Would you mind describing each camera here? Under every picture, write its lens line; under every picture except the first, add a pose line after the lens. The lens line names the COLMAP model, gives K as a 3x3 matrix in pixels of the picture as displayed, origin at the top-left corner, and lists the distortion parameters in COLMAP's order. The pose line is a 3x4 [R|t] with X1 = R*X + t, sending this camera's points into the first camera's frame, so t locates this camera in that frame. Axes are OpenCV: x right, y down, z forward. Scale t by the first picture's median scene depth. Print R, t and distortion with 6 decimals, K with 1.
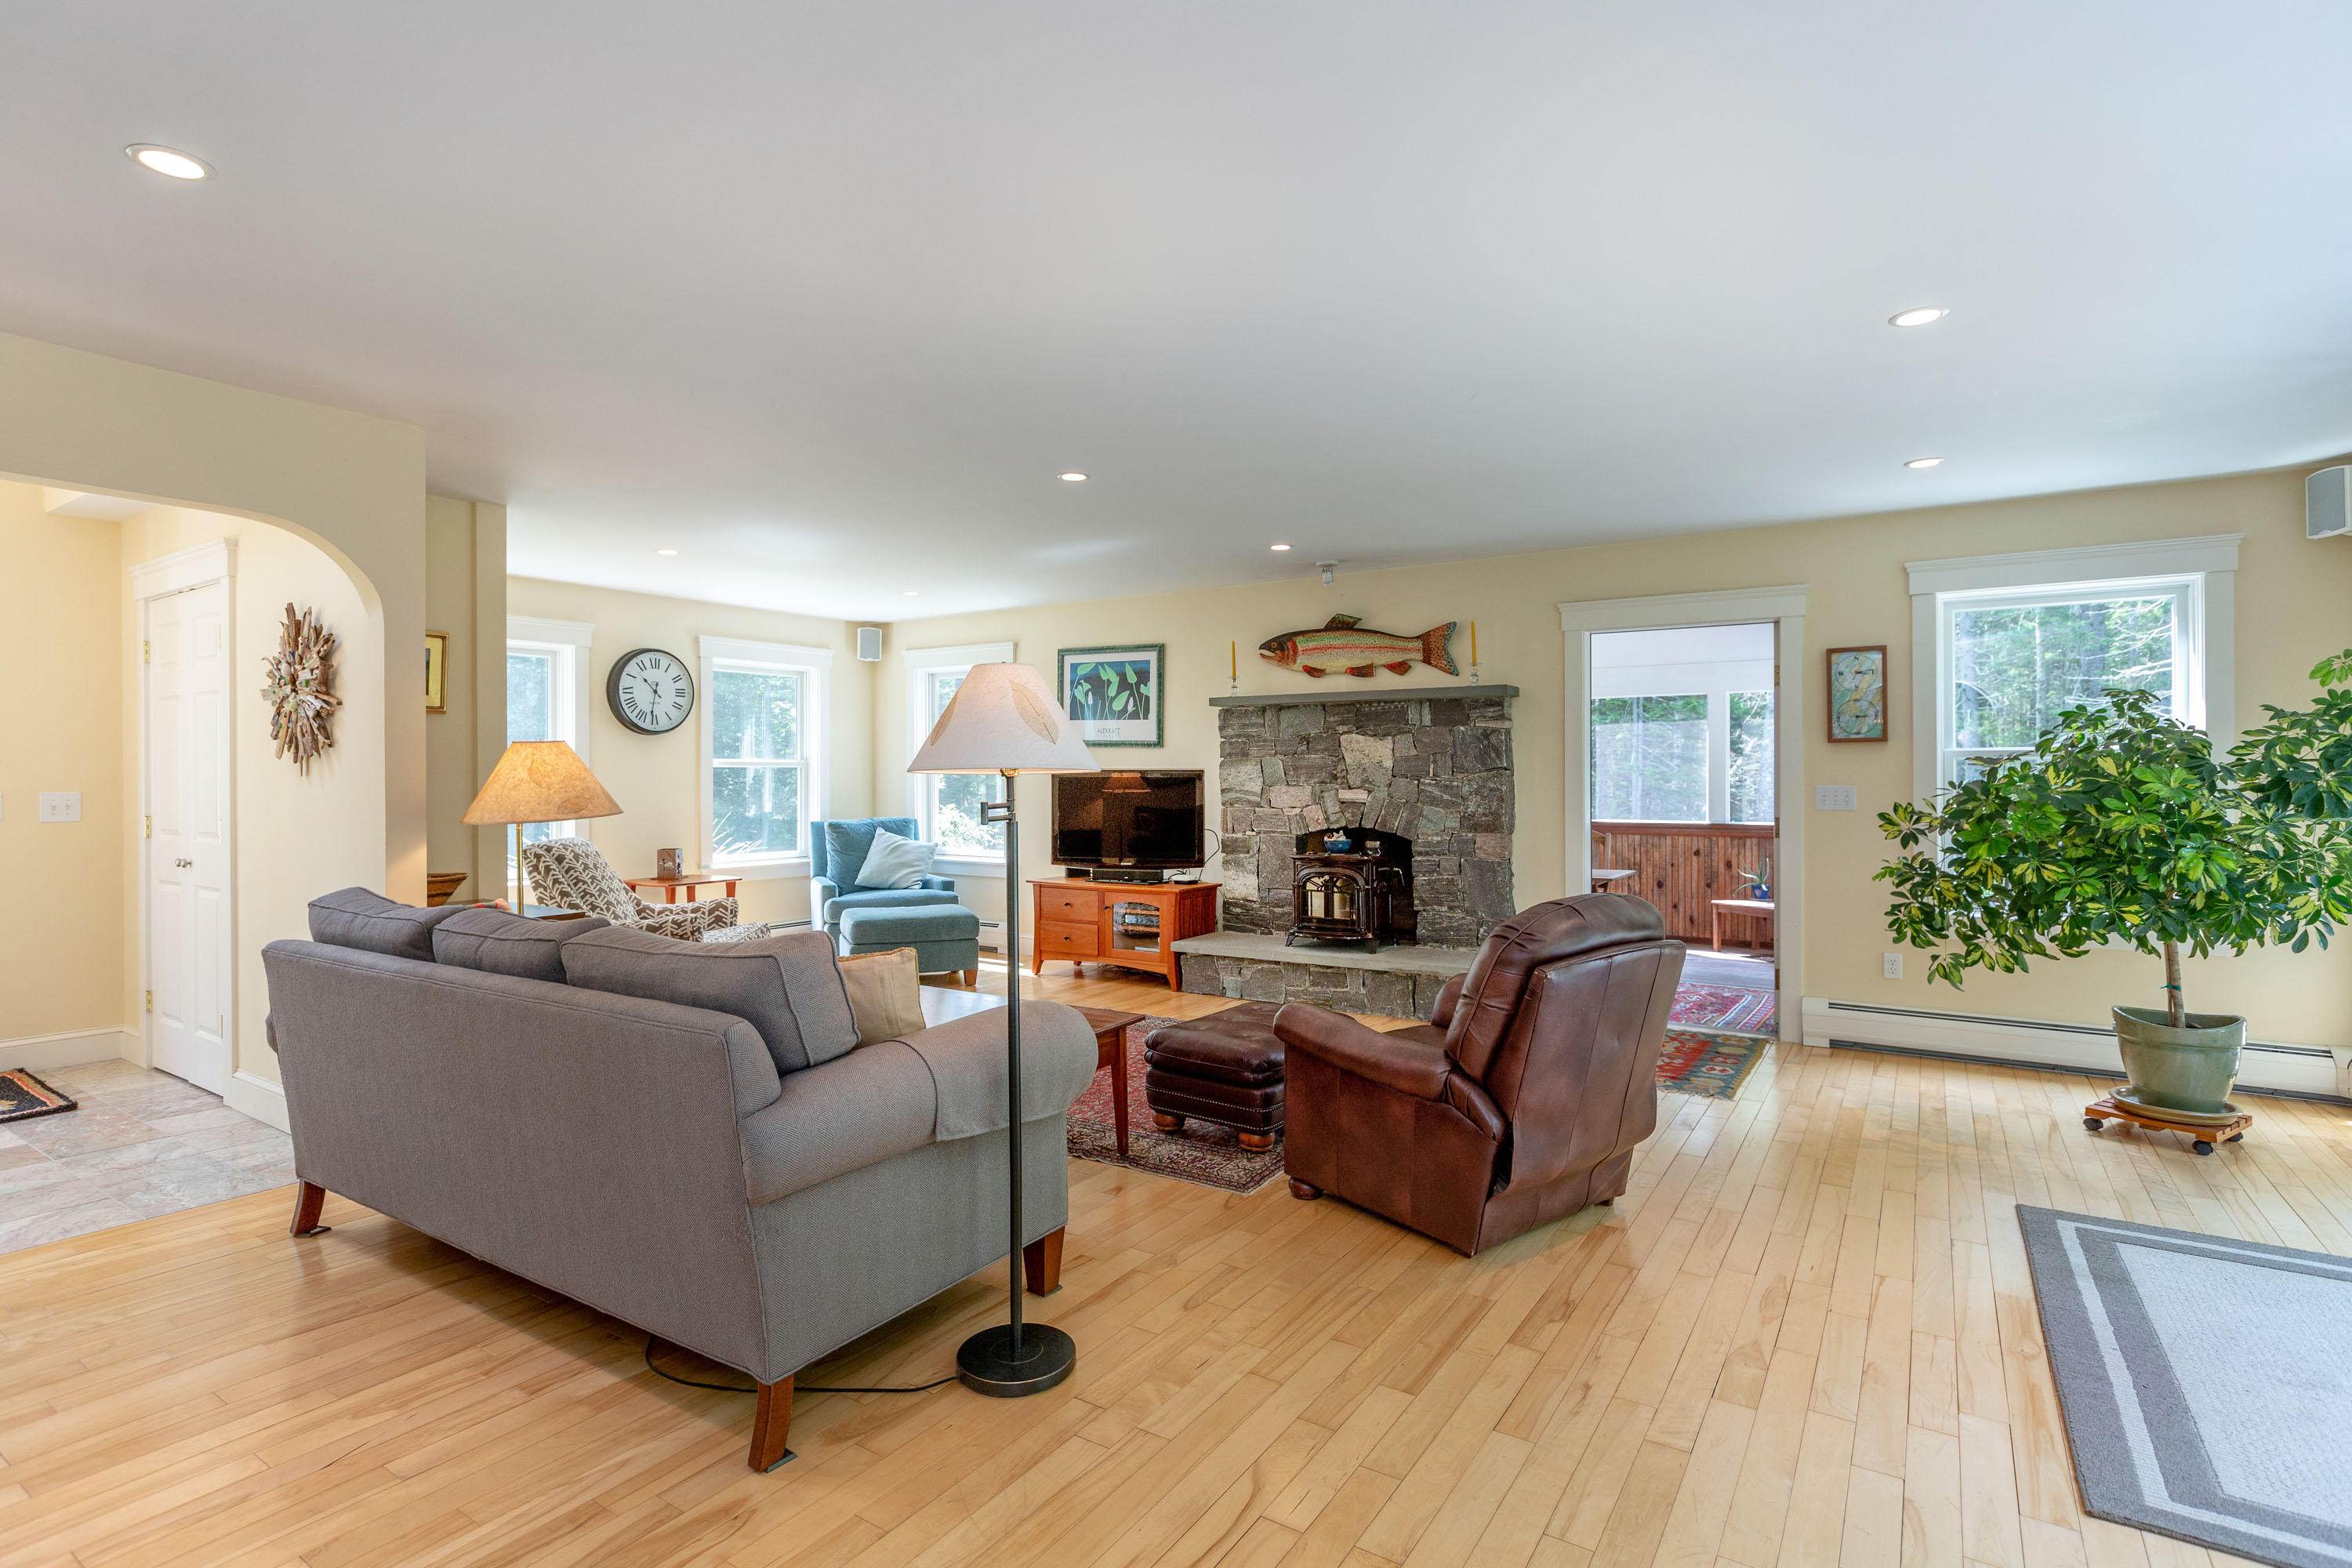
lens RADIAL K [[1198.3, 0, 1167.9], [0, 1198.3, 776.1], [0, 0, 1]] dist [-0.001979, 0.000138]
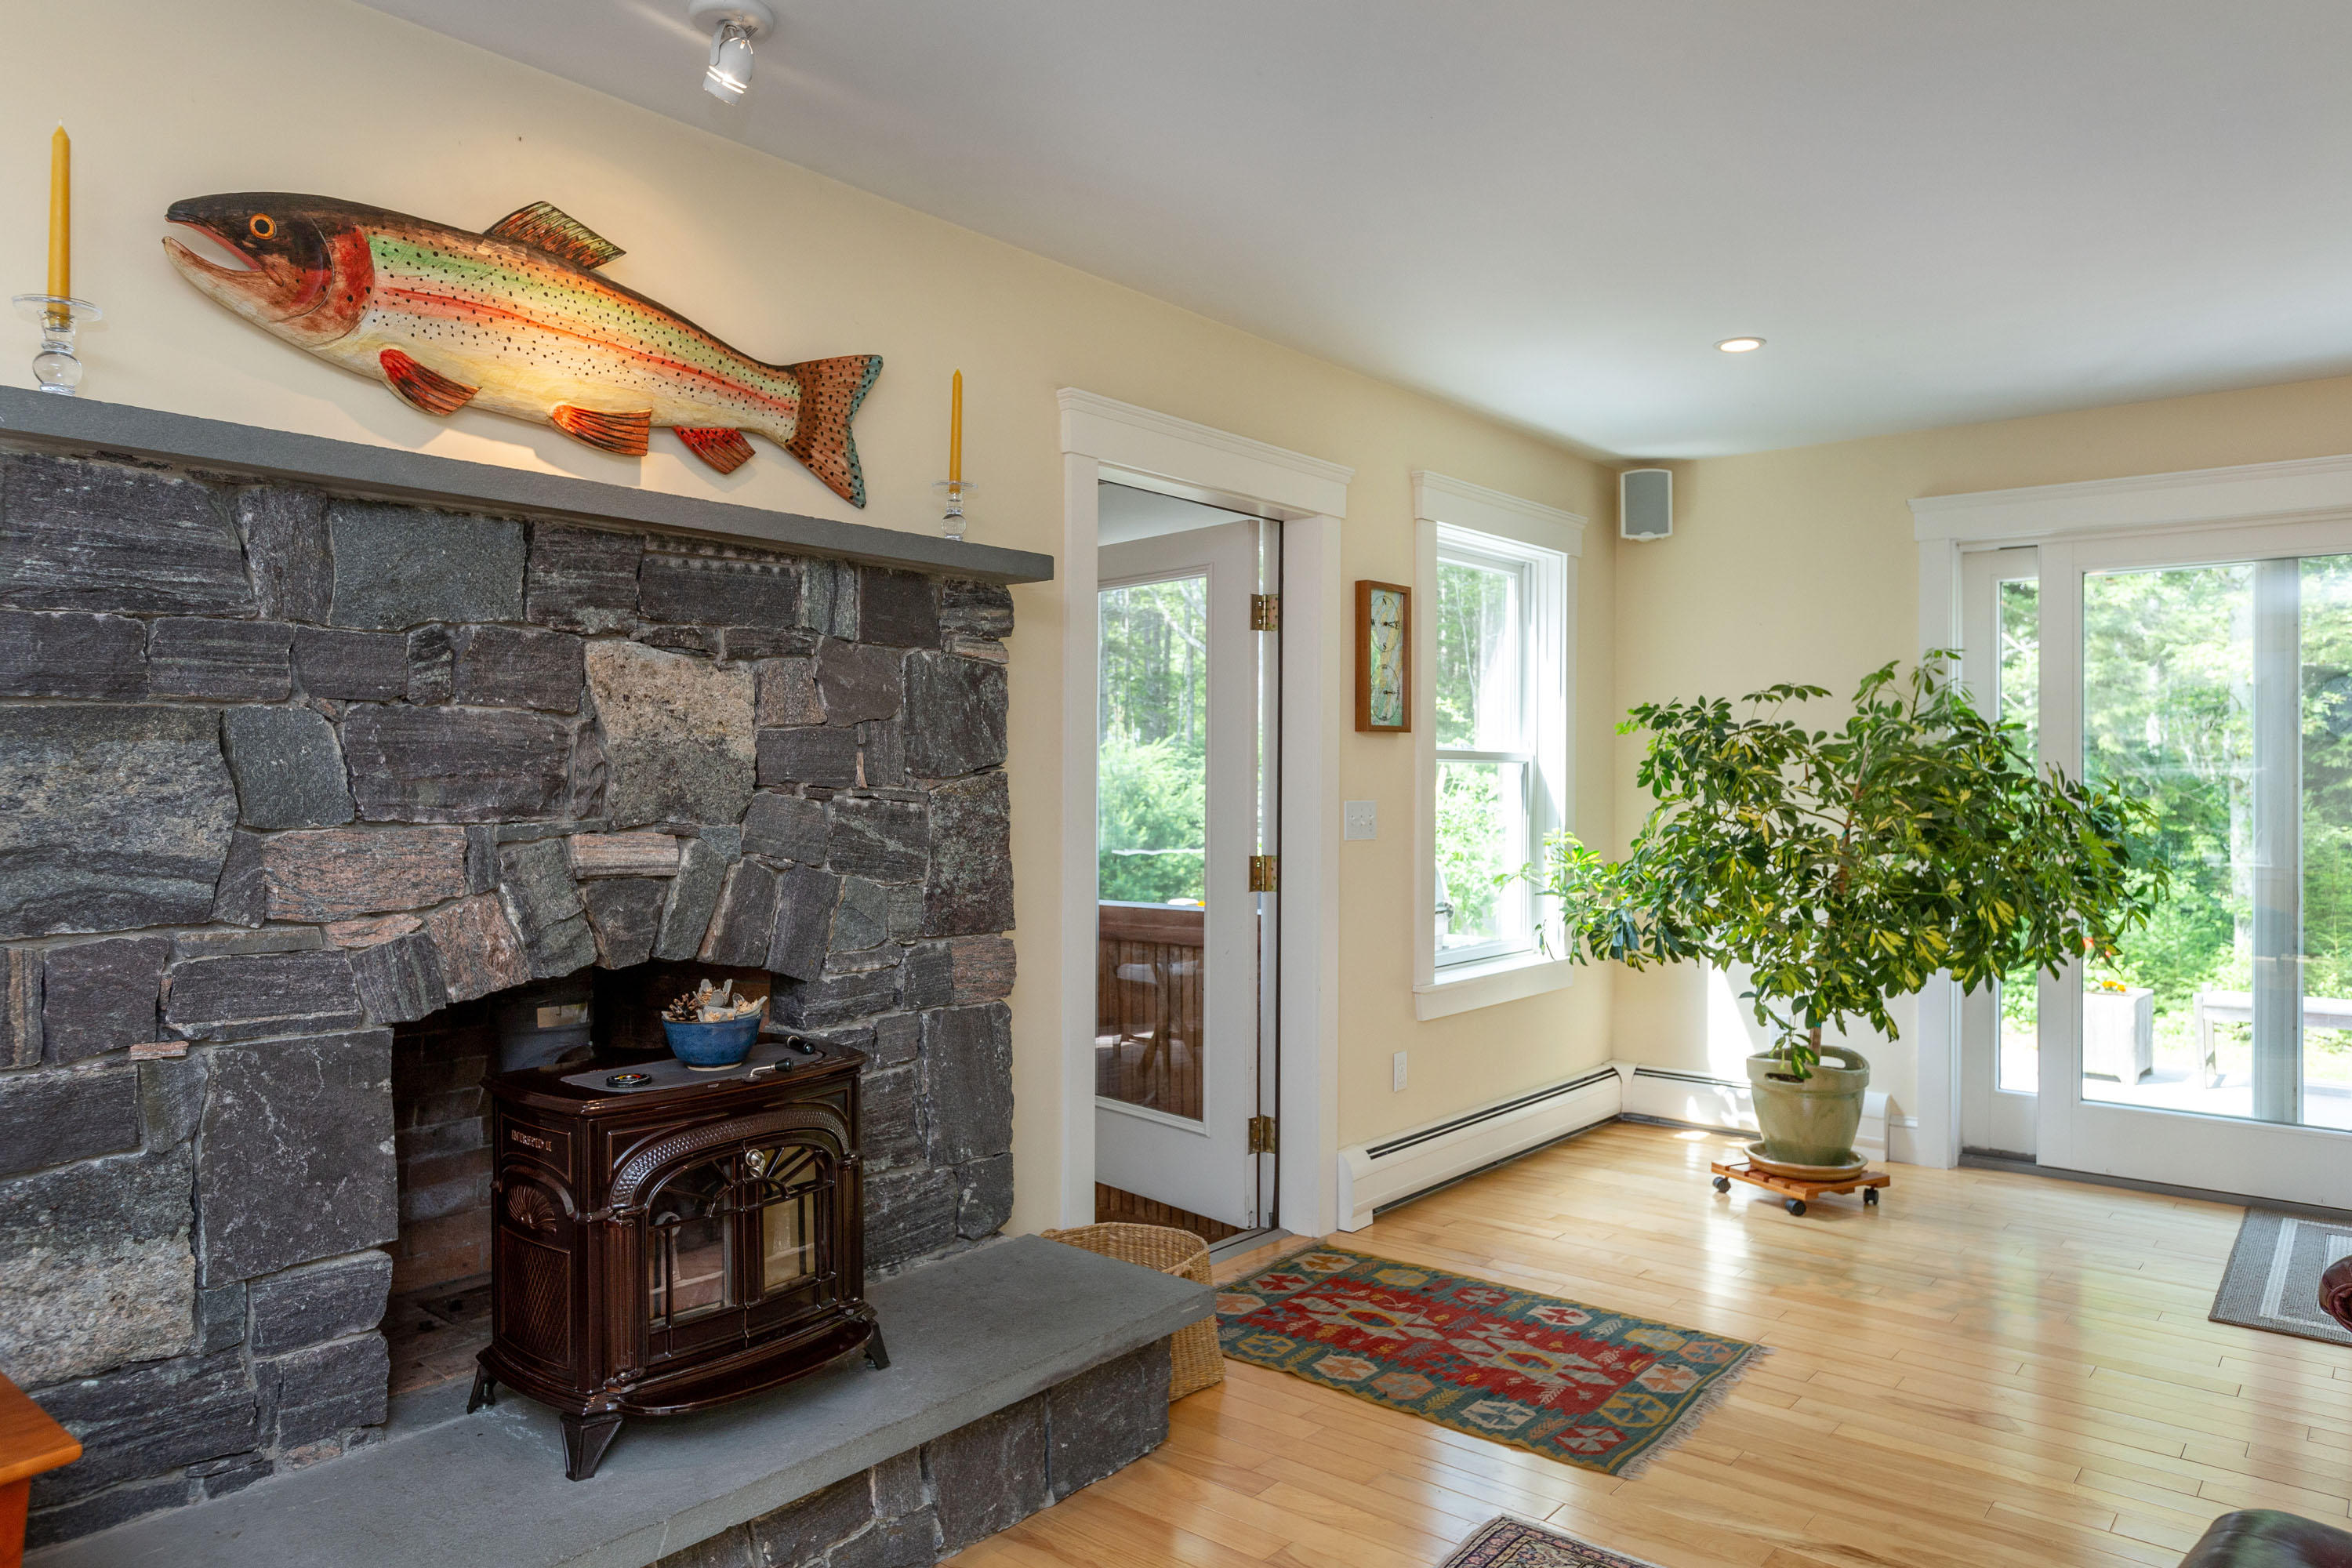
lens RADIAL K [[1542.3, 0, 1173.7], [0, 1542.3, 772.1], [0, 0, 1]] dist [0.002825, -0.004117]
pose [[0.085627, 0.004901, 0.996315, -0.200372], [-0.003883, 0.999982, -0.004585, -0.002238], [-0.996320, -0.003476, 0.085644, 0.820675]]
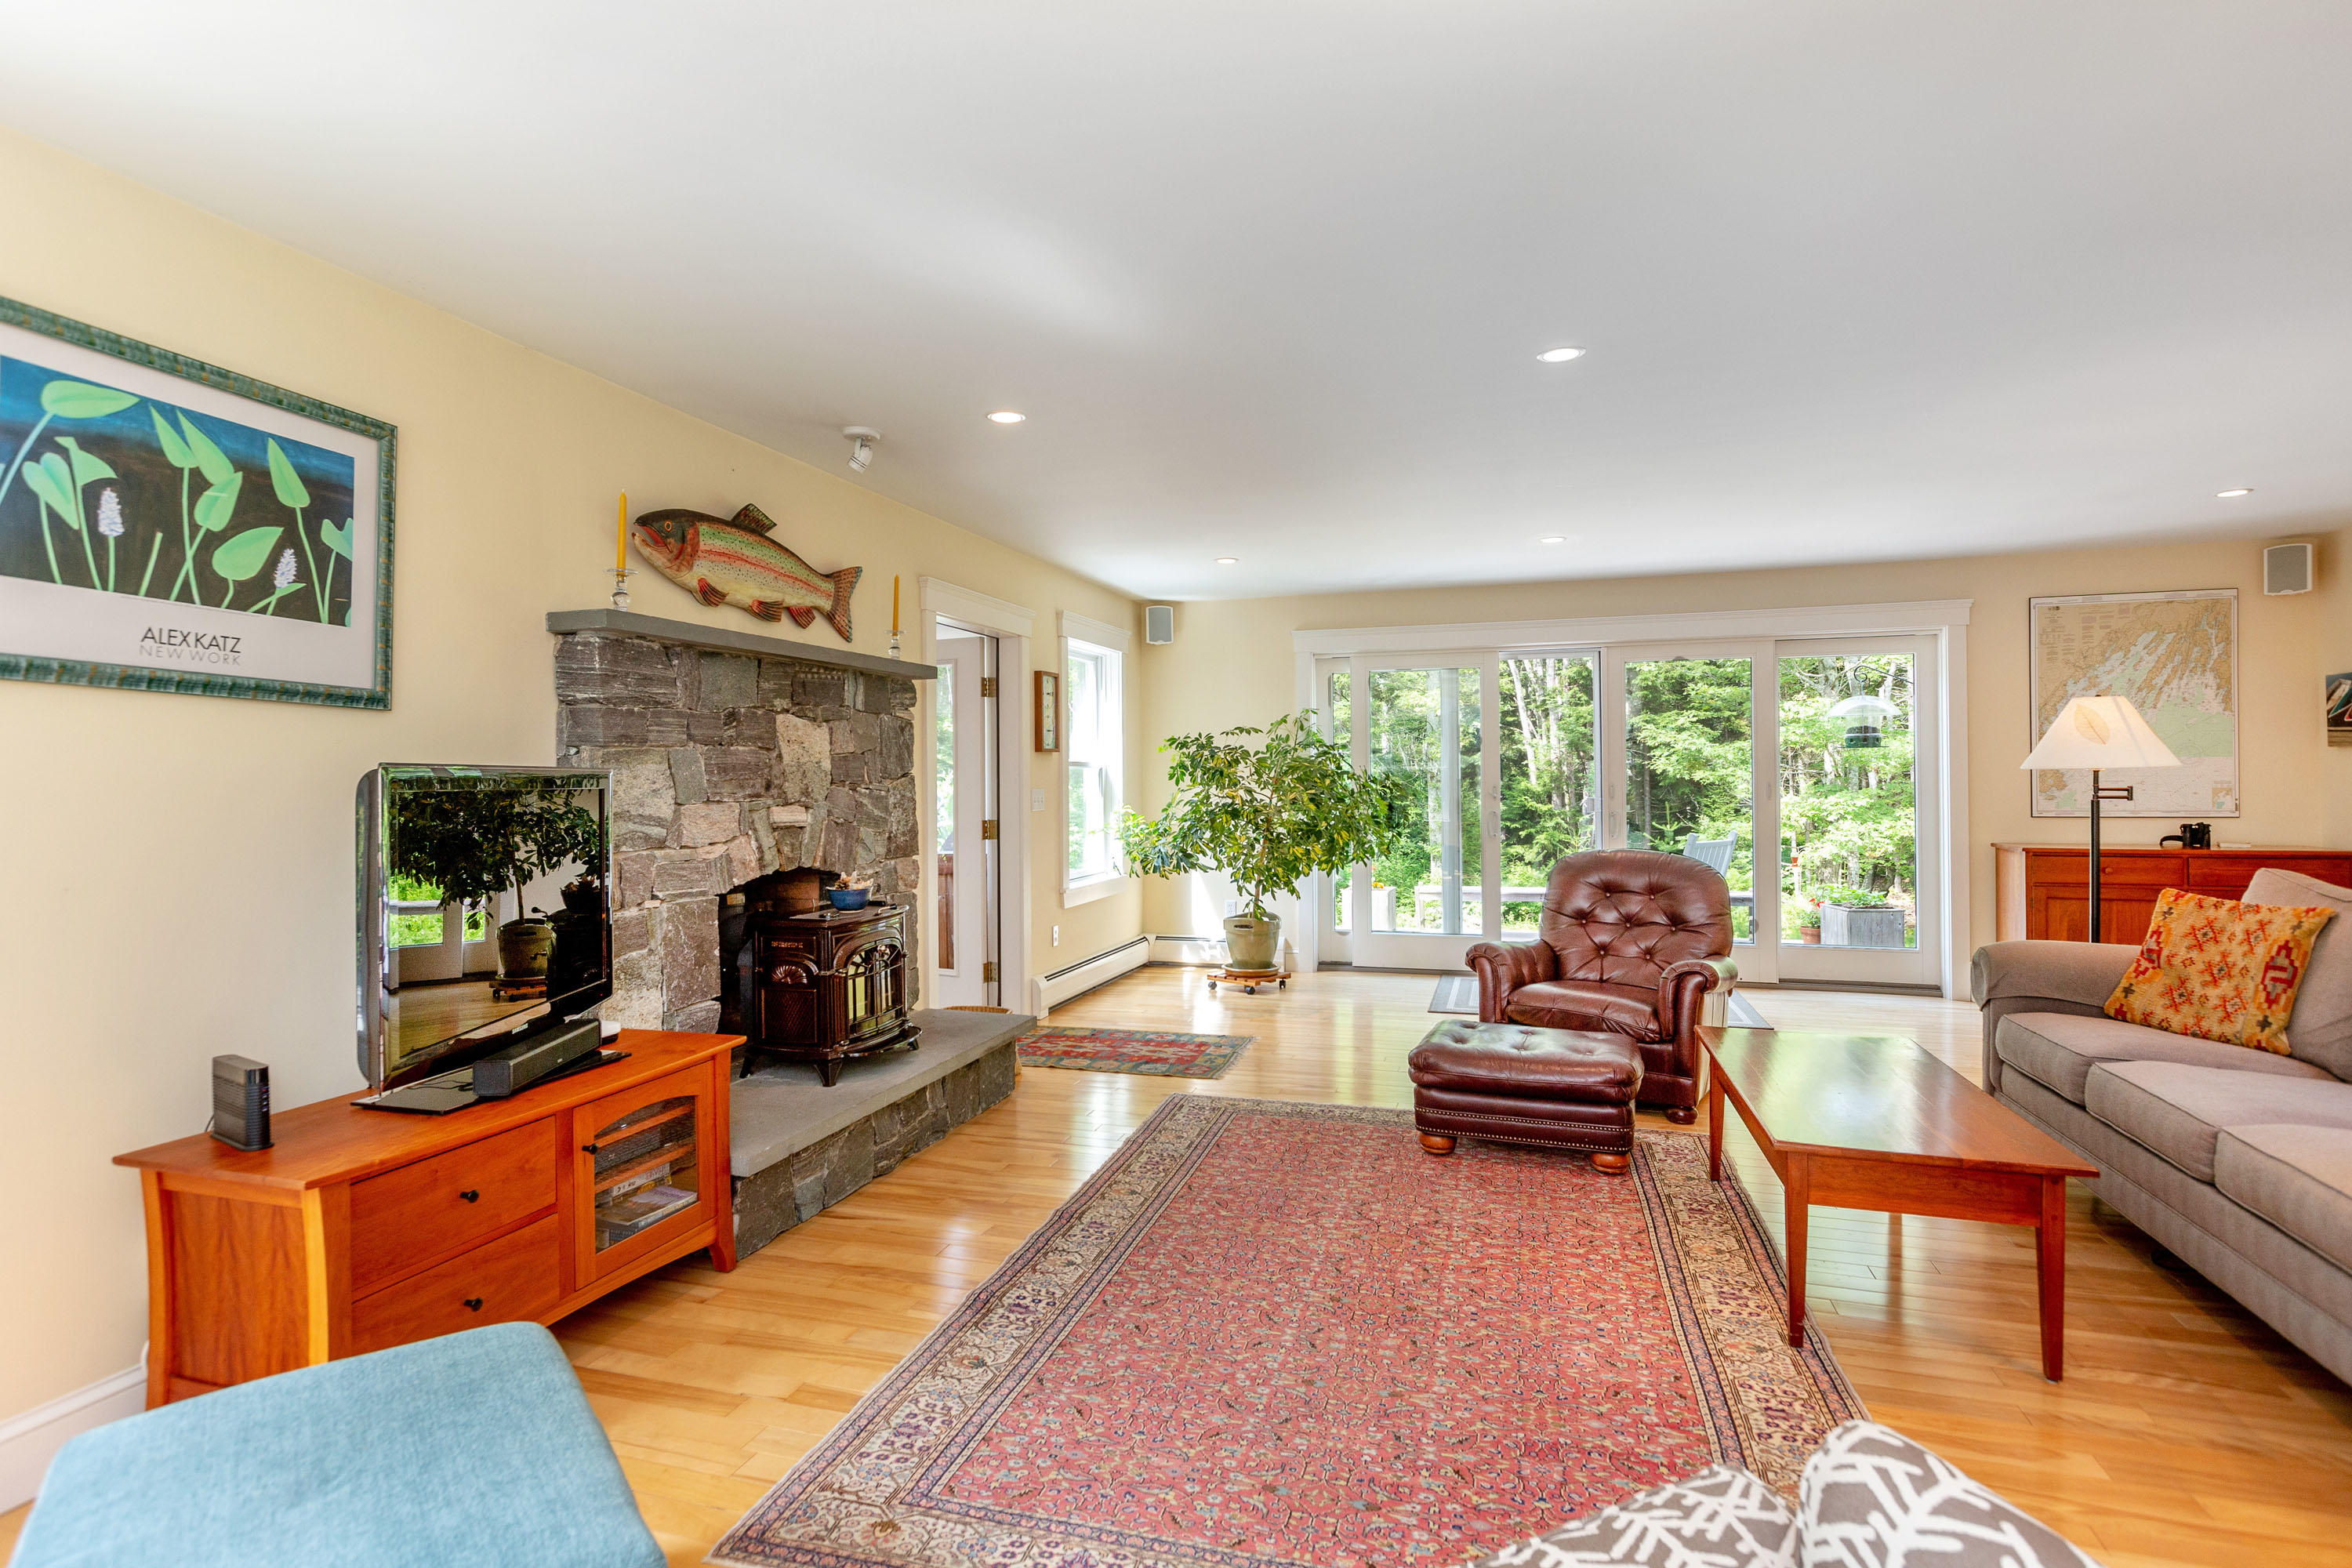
lens RADIAL K [[1198.3, 0, 1167.9], [0, 1198.3, 776.1], [0, 0, 1]] dist [-0.001979, 0.000138]
pose [[-0.297943, 0.004454, 0.954573, -0.467817], [0.008904, 0.999959, -0.001887, -0.001049], [-0.954542, 0.007937, -0.297970, 0.978096]]
